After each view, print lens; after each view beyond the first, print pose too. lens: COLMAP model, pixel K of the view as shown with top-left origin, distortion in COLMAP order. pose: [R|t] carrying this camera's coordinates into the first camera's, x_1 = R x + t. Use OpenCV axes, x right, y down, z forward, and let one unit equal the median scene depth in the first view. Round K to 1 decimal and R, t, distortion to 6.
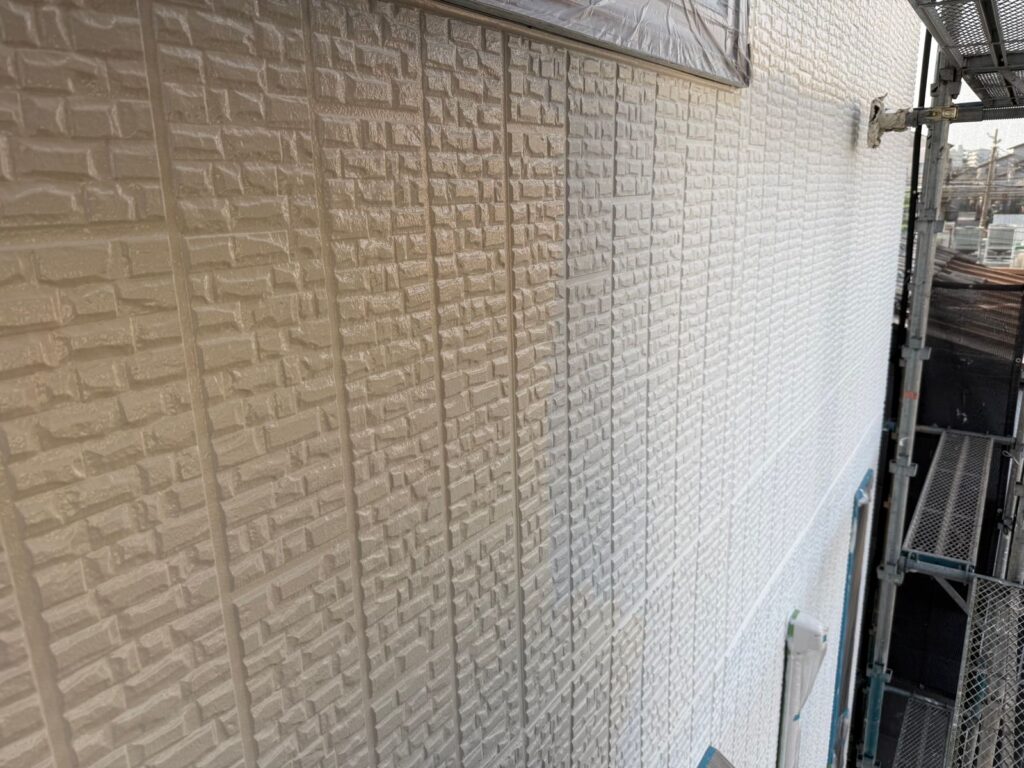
lens RADIAL K [[731.7, 0, 517.6], [0, 731.7, 360.1], [0, 0, 1]] dist [0.038304, -0.060590]
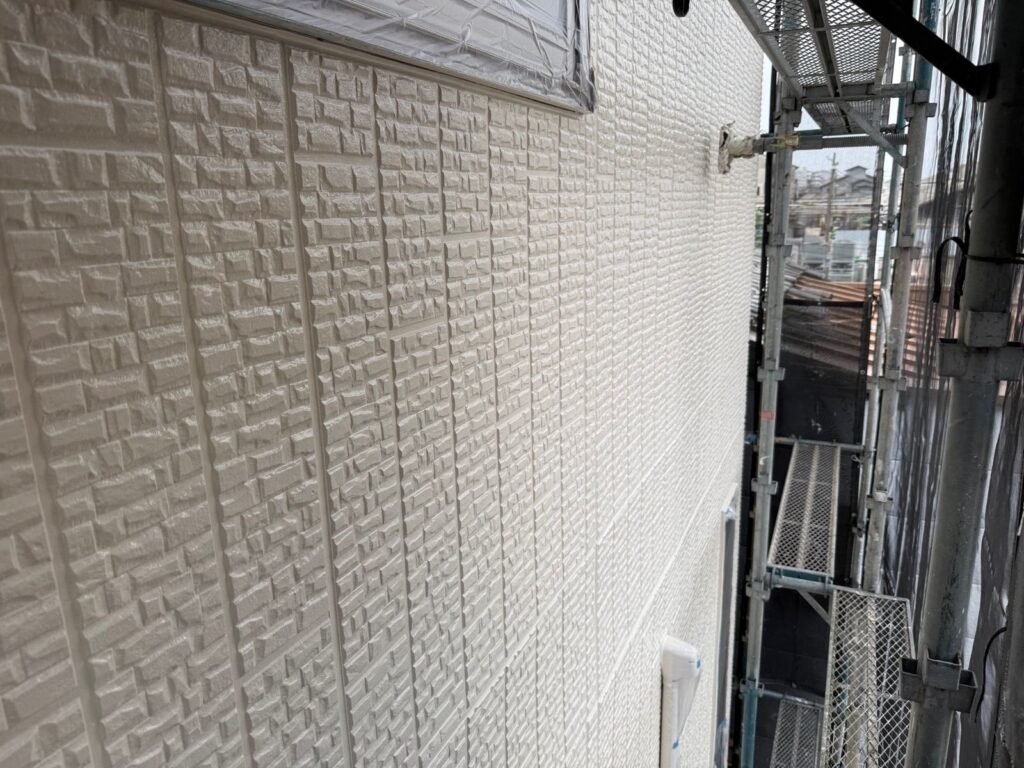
lens RADIAL K [[731.7, 0, 531.0], [0, 731.7, 364.8], [0, 0, 1]] dist [0.038304, -0.060590]
pose [[0.983992, -0.035365, 0.174669, 0.085473], [0.037931, 0.999216, -0.011375, -0.057923], [-0.174130, 0.017818, 0.984562, 0.127126]]
